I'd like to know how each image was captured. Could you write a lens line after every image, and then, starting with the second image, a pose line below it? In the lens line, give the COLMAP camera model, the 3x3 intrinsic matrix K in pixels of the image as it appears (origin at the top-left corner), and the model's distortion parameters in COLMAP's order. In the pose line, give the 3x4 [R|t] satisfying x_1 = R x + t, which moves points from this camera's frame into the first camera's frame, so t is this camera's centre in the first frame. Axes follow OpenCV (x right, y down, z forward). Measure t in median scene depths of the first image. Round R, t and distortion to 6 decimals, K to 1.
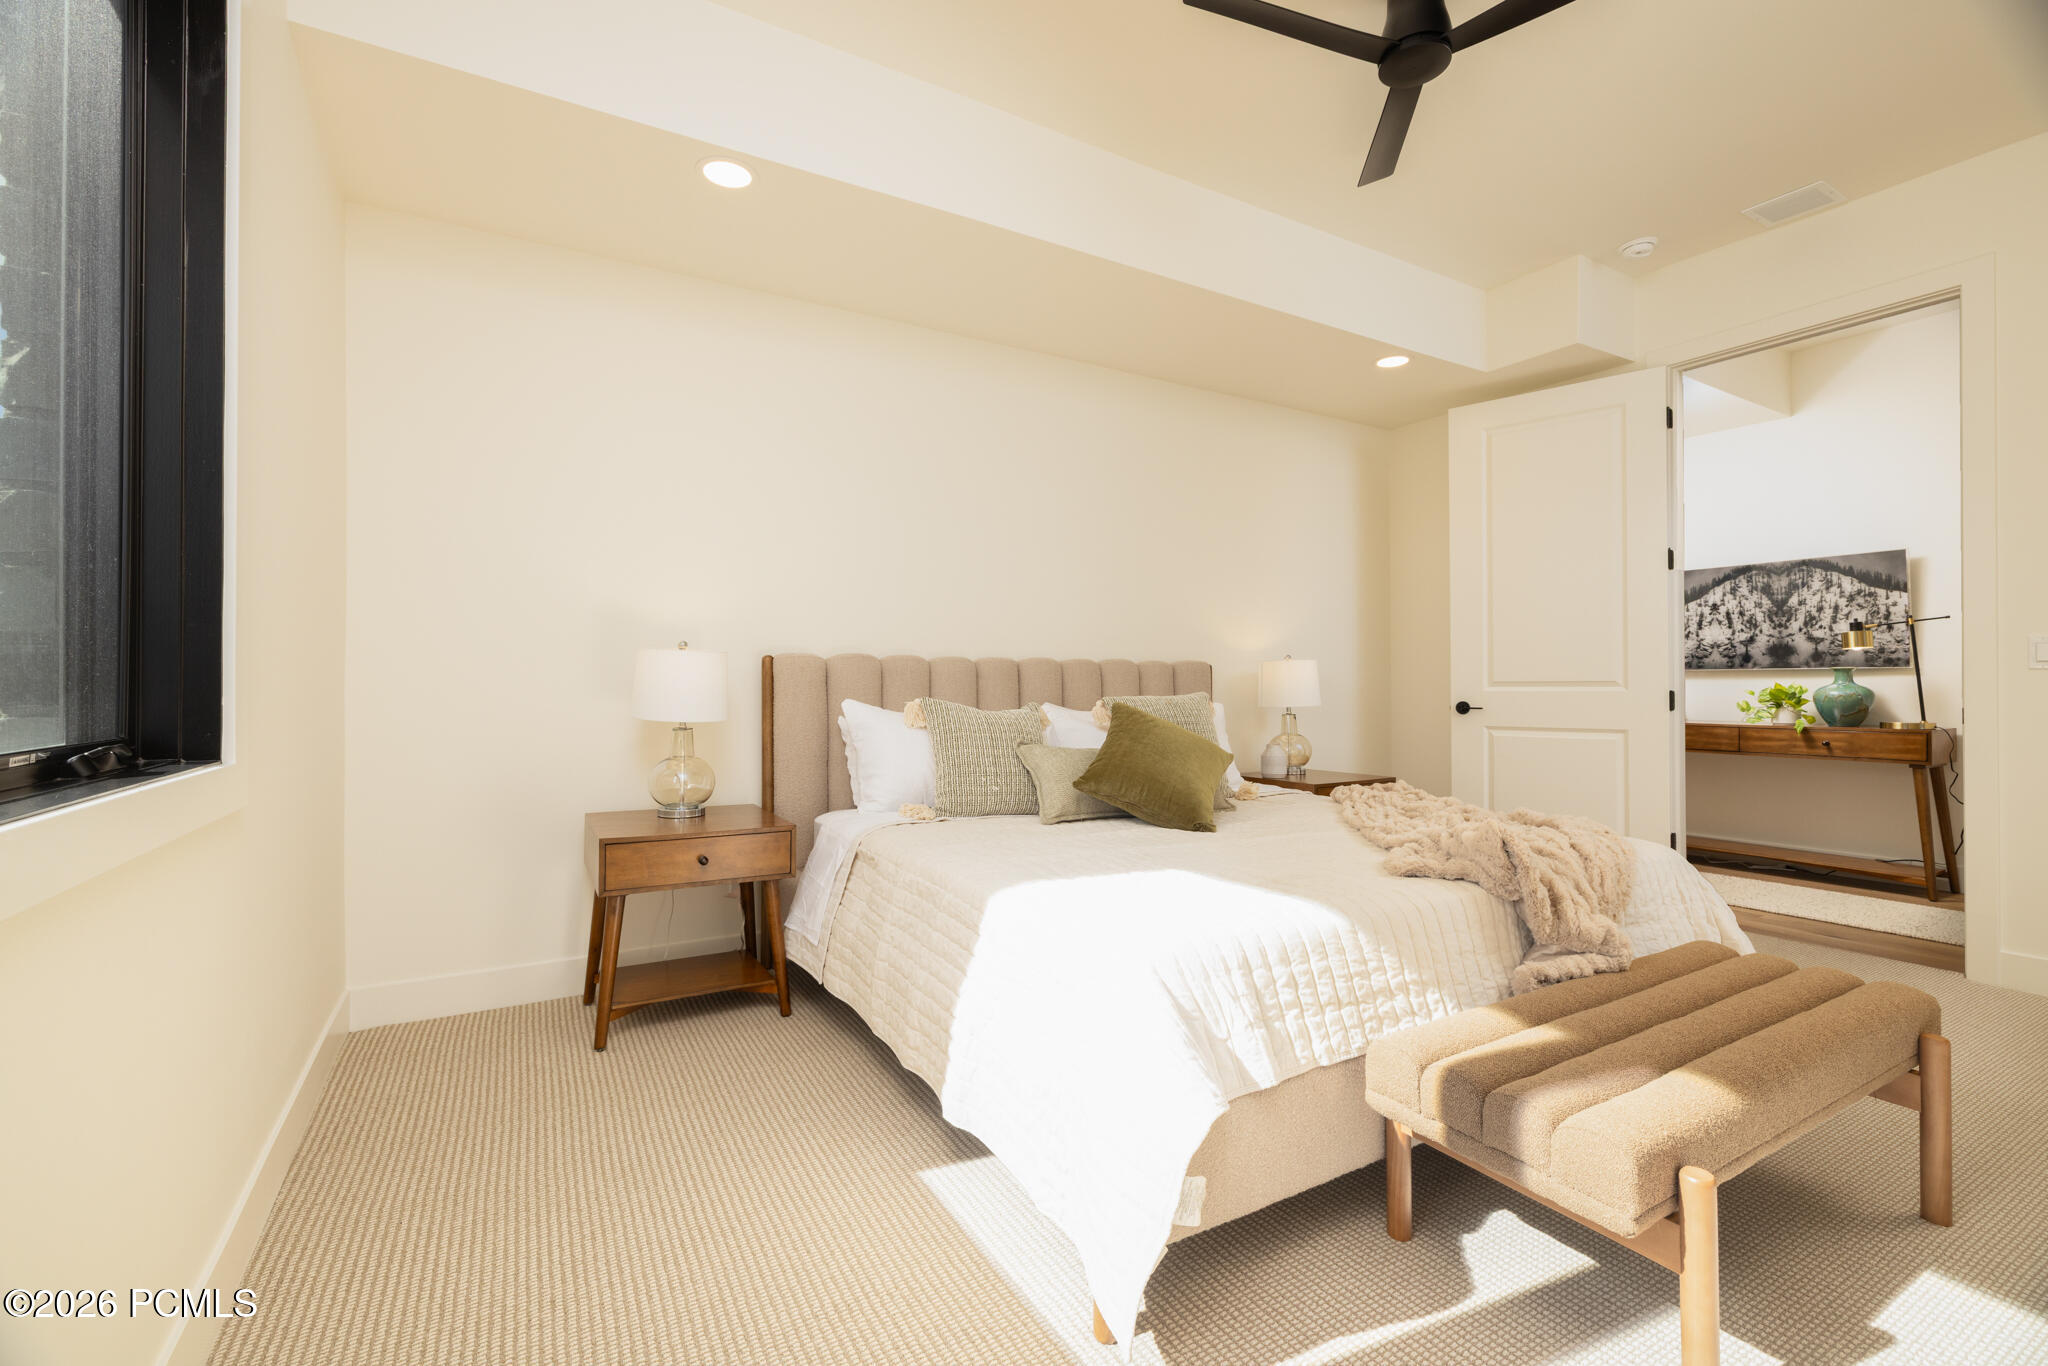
lens RADIAL K [[887.7, 0, 1022.2], [0, 887.7, 681.3], [0, 0, 1]] dist [-0.000061, 0.000180]
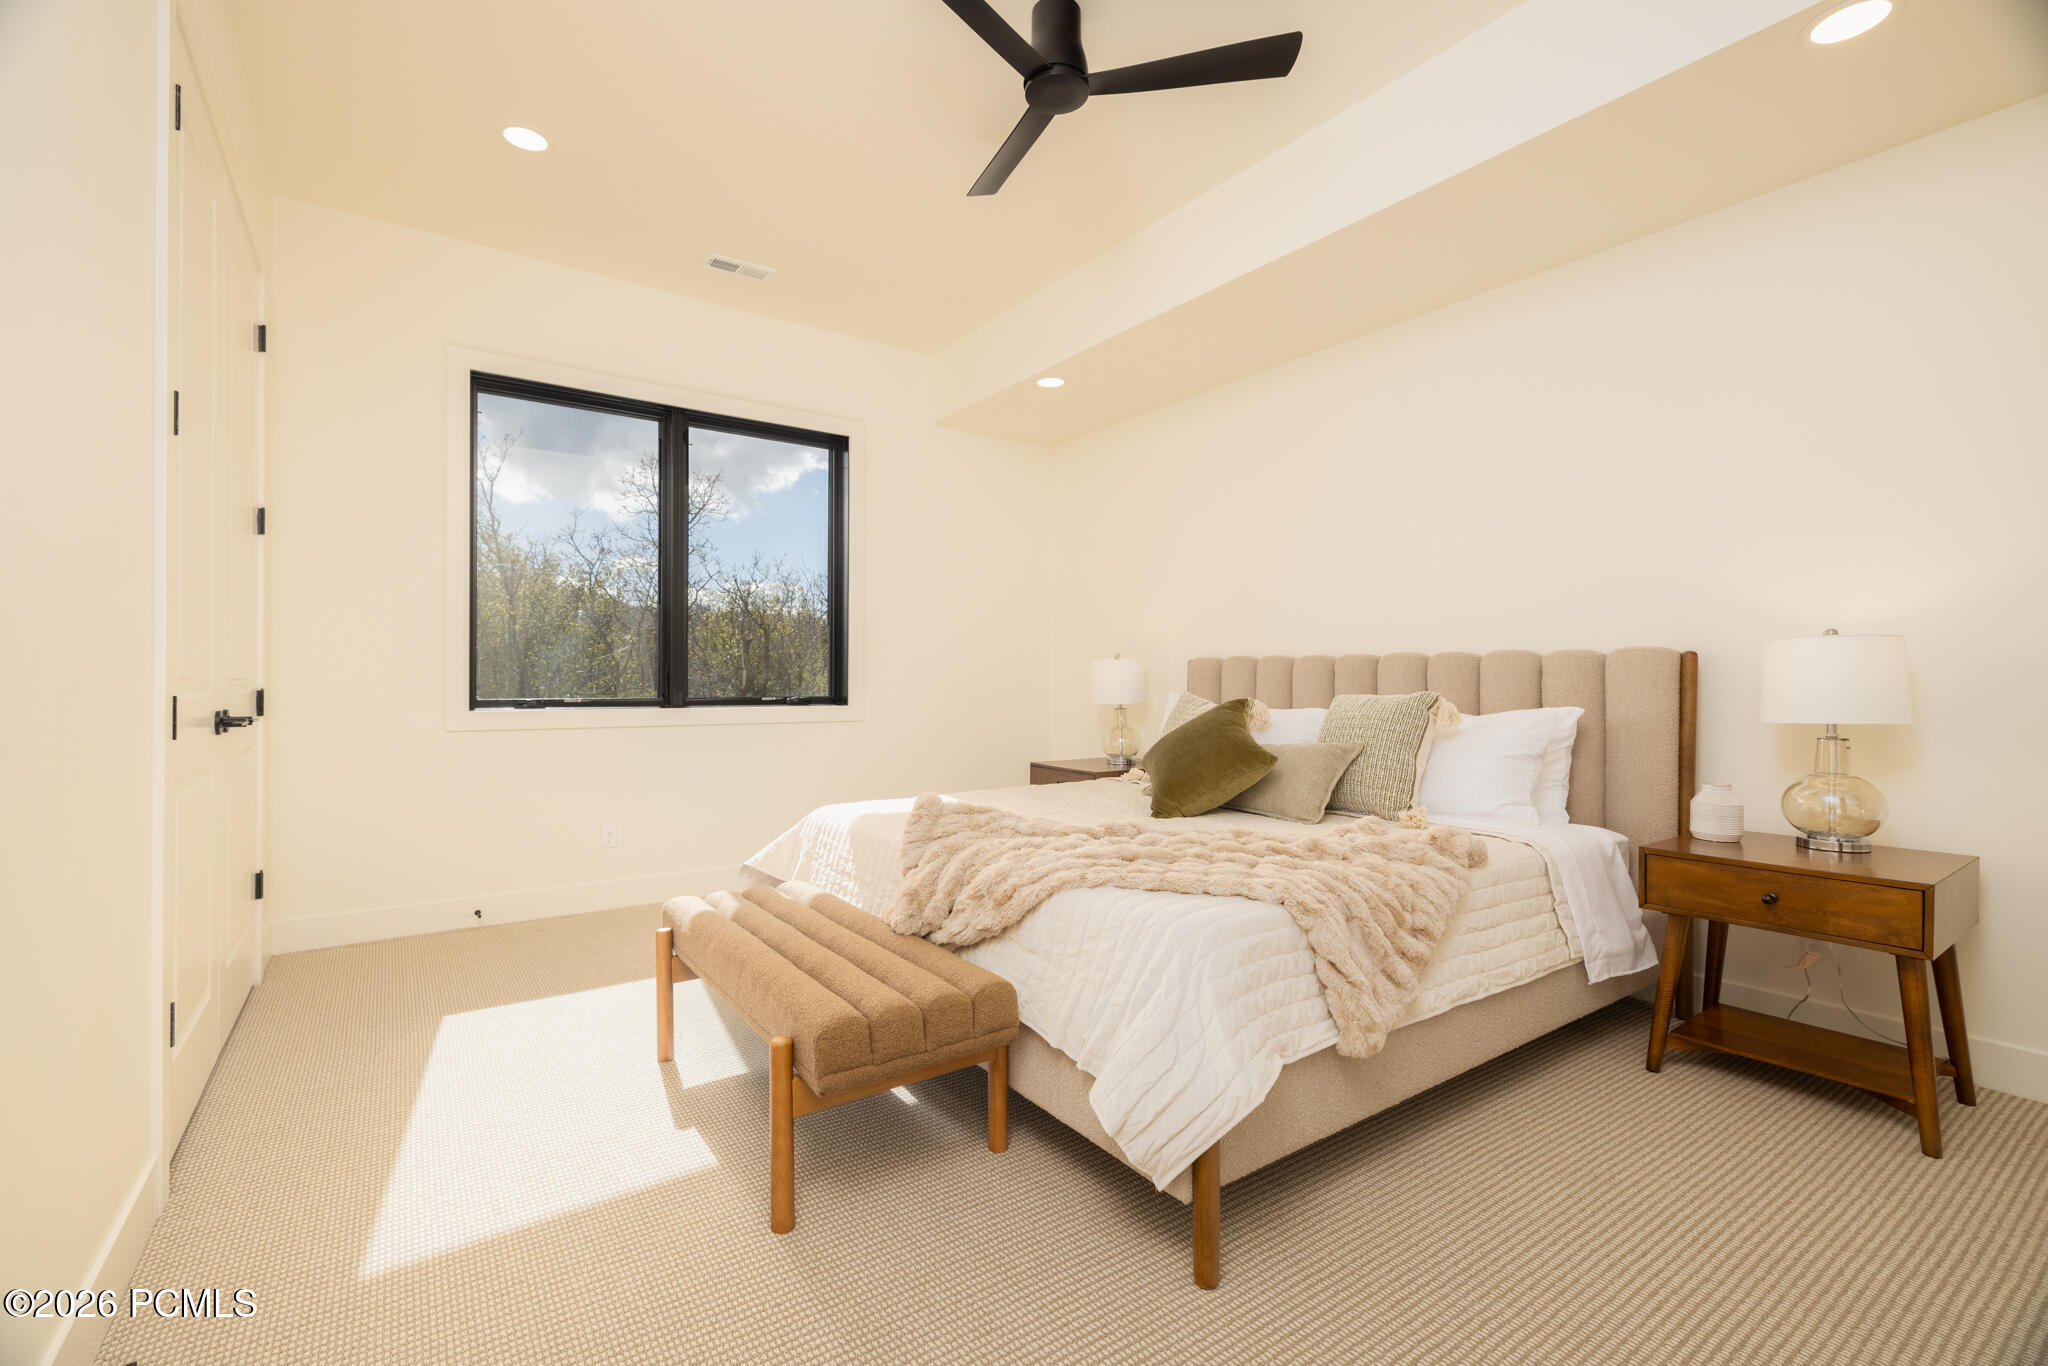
lens RADIAL K [[887.7, 0, 1022.2], [0, 887.7, 681.3], [0, 0, 1]] dist [-0.000061, 0.000180]
pose [[0.089006, 0.001221, -0.996030, 0.838428], [-0.001729, 0.999998, 0.001071, 0.002393], [0.996030, 0.001626, 0.089008, 0.483863]]
